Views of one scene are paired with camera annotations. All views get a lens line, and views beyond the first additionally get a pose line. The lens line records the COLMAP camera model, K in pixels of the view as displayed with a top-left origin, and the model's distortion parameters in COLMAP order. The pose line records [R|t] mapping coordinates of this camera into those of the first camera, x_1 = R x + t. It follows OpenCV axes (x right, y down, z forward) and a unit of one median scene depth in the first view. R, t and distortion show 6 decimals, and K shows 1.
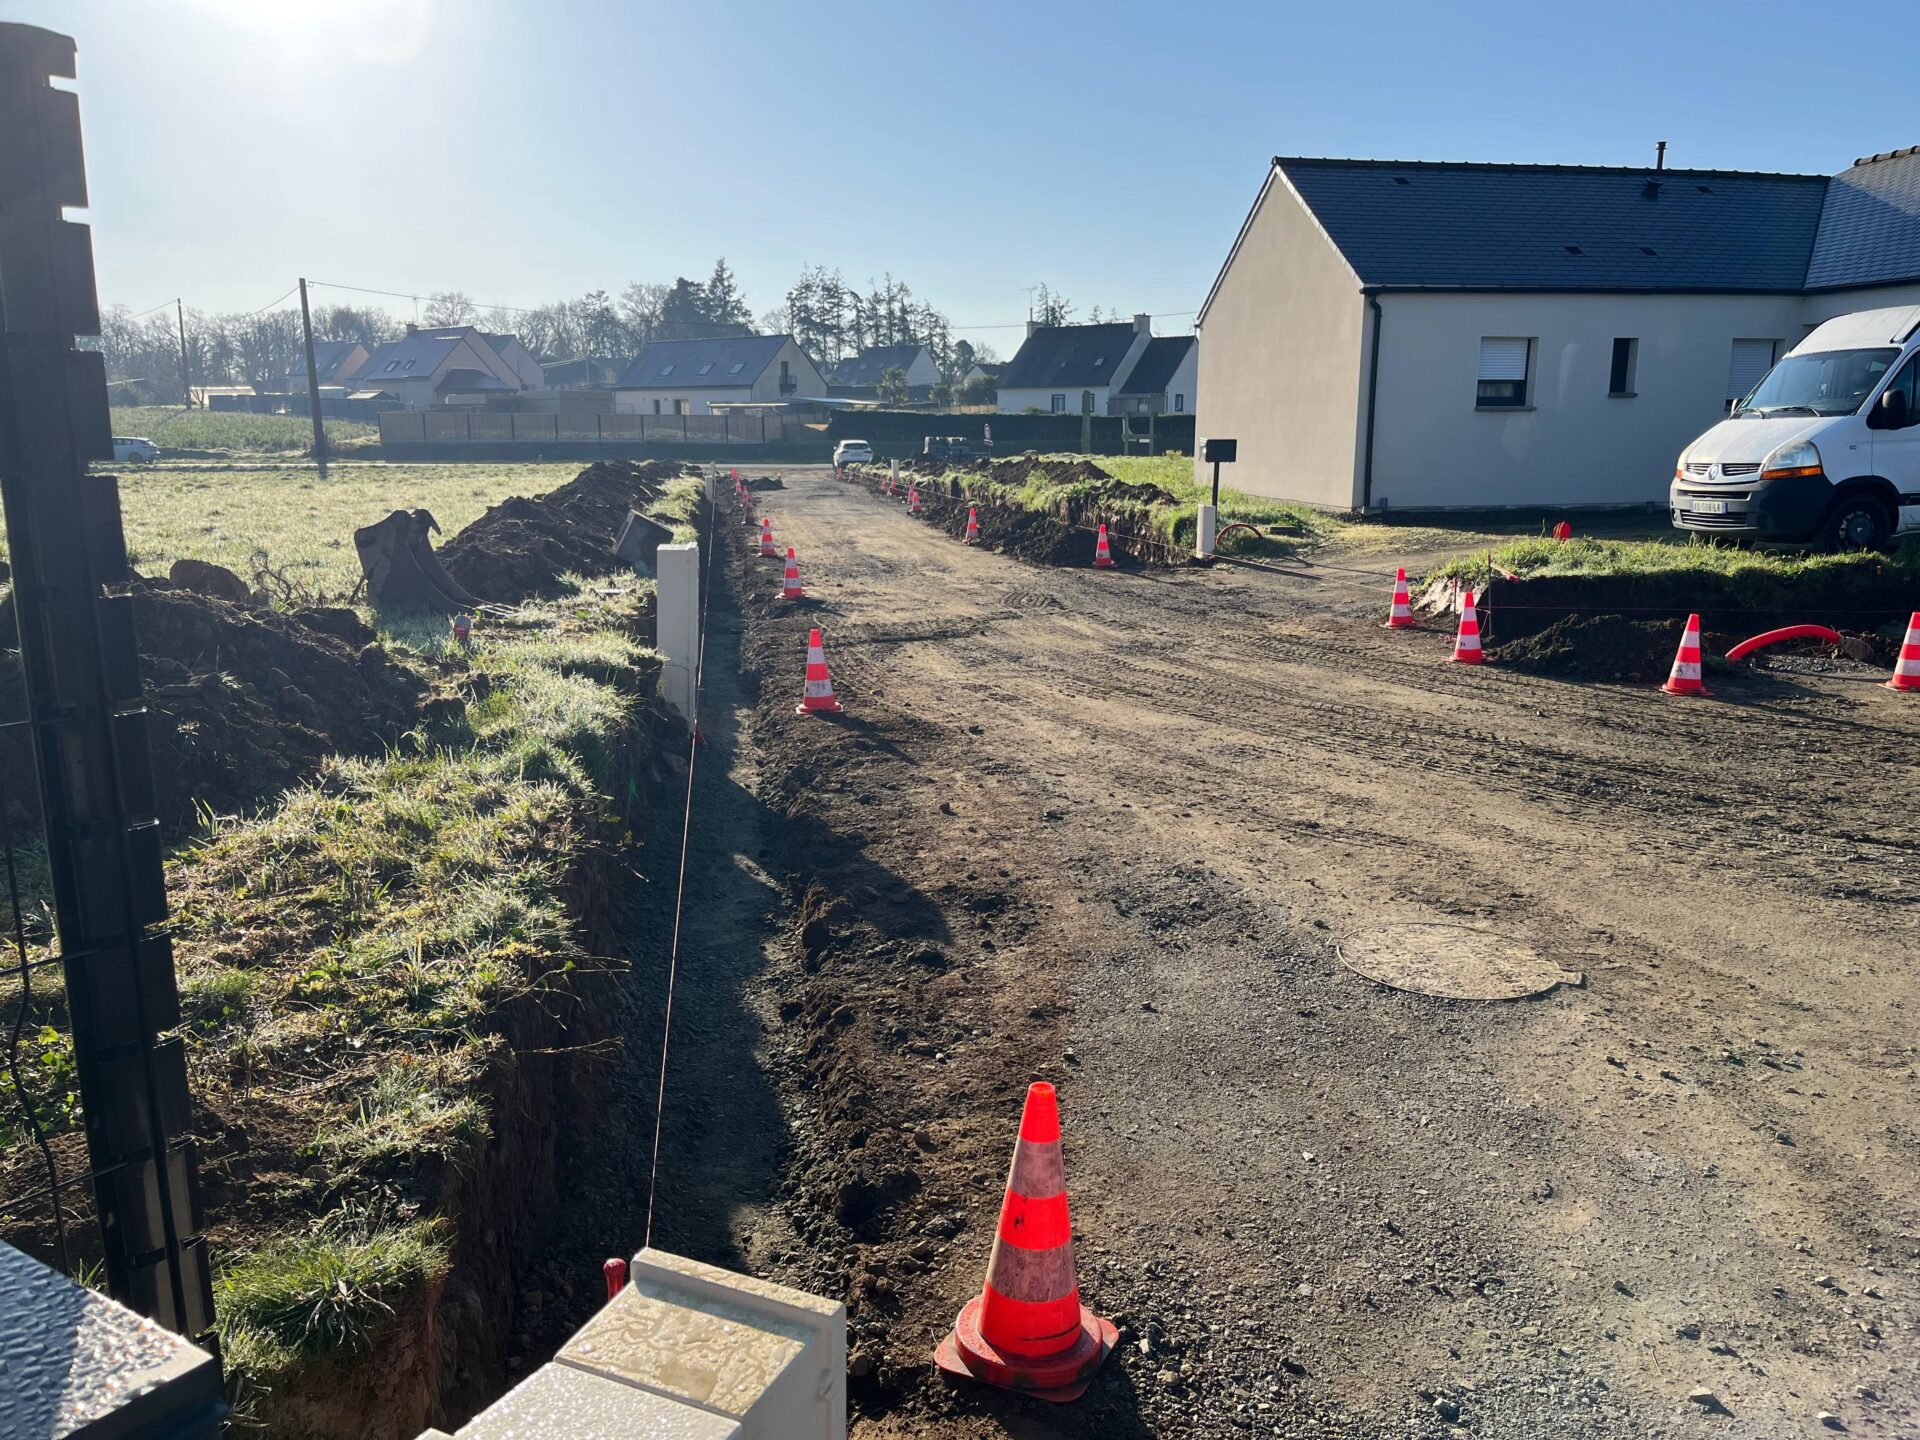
lens RADIAL K [[1411.6, 0, 995.2], [0, 1411.6, 721.0], [0, 0, 1]] dist [0.086076, -0.089868]
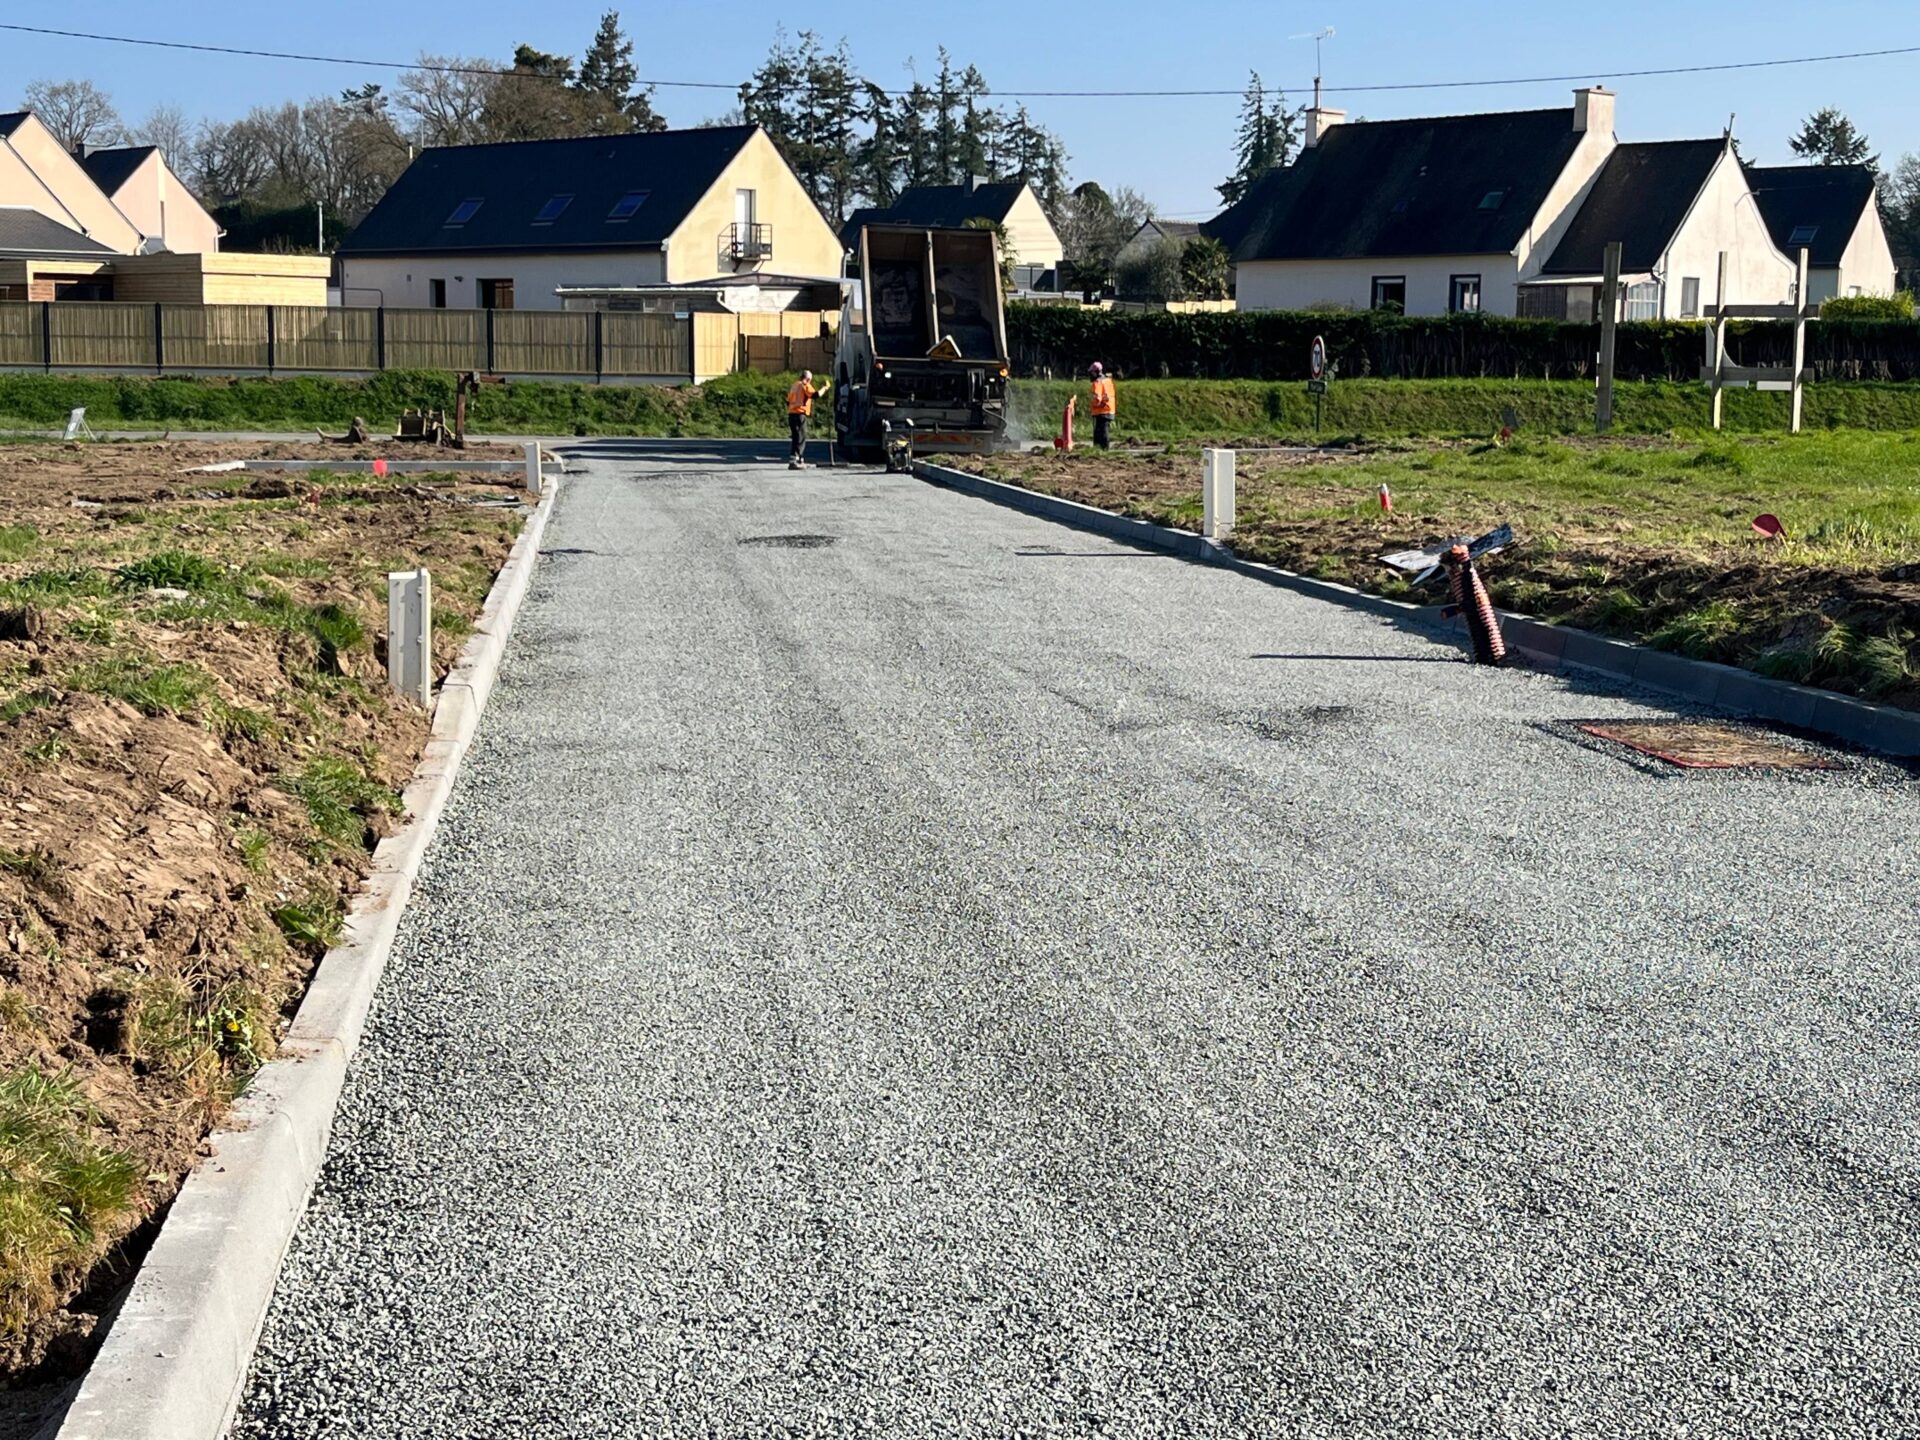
lens RADIAL K [[2635.7, 0, 960.0], [0, 2635.7, 720.0], [0, 0, 1]] dist [0.070743, -0.001701]
pose [[0.998480, 0.017229, -0.052355, -0.032367], [-0.020803, 0.997433, -0.068516, -0.035995], [0.051040, 0.069501, 0.996275, 0.188486]]
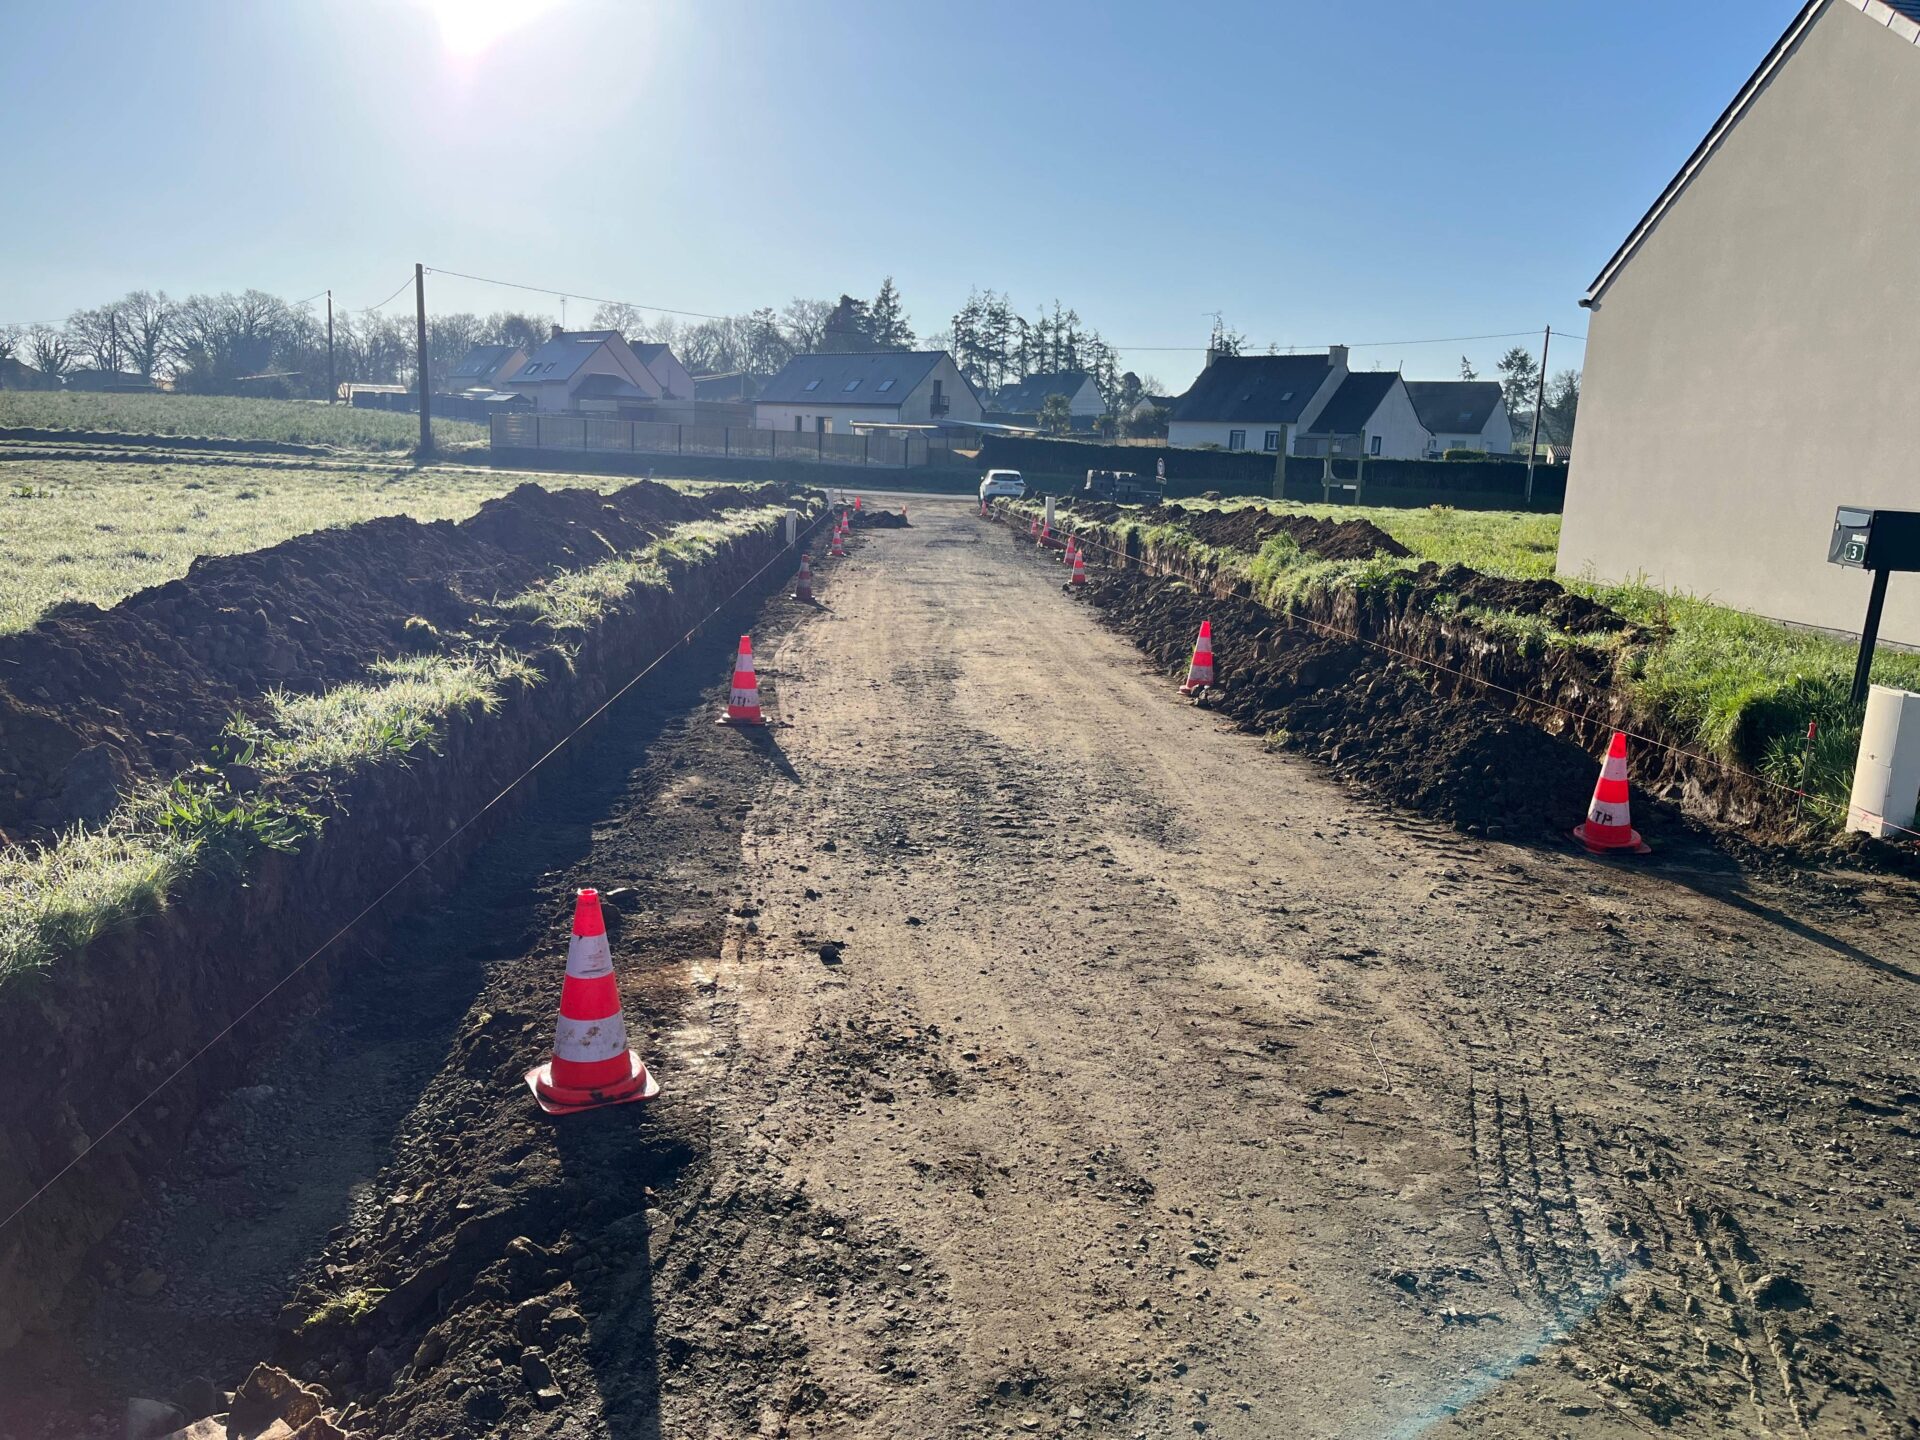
lens RADIAL K [[1411.6, 0, 995.2], [0, 1411.6, 721.0], [0, 0, 1]] dist [0.086076, -0.089868]
pose [[0.992775, 0.068667, -0.098404, -0.005803], [-0.070853, 0.997308, -0.018892, -0.016081], [0.096842, 0.025727, 0.994967, 0.081337]]
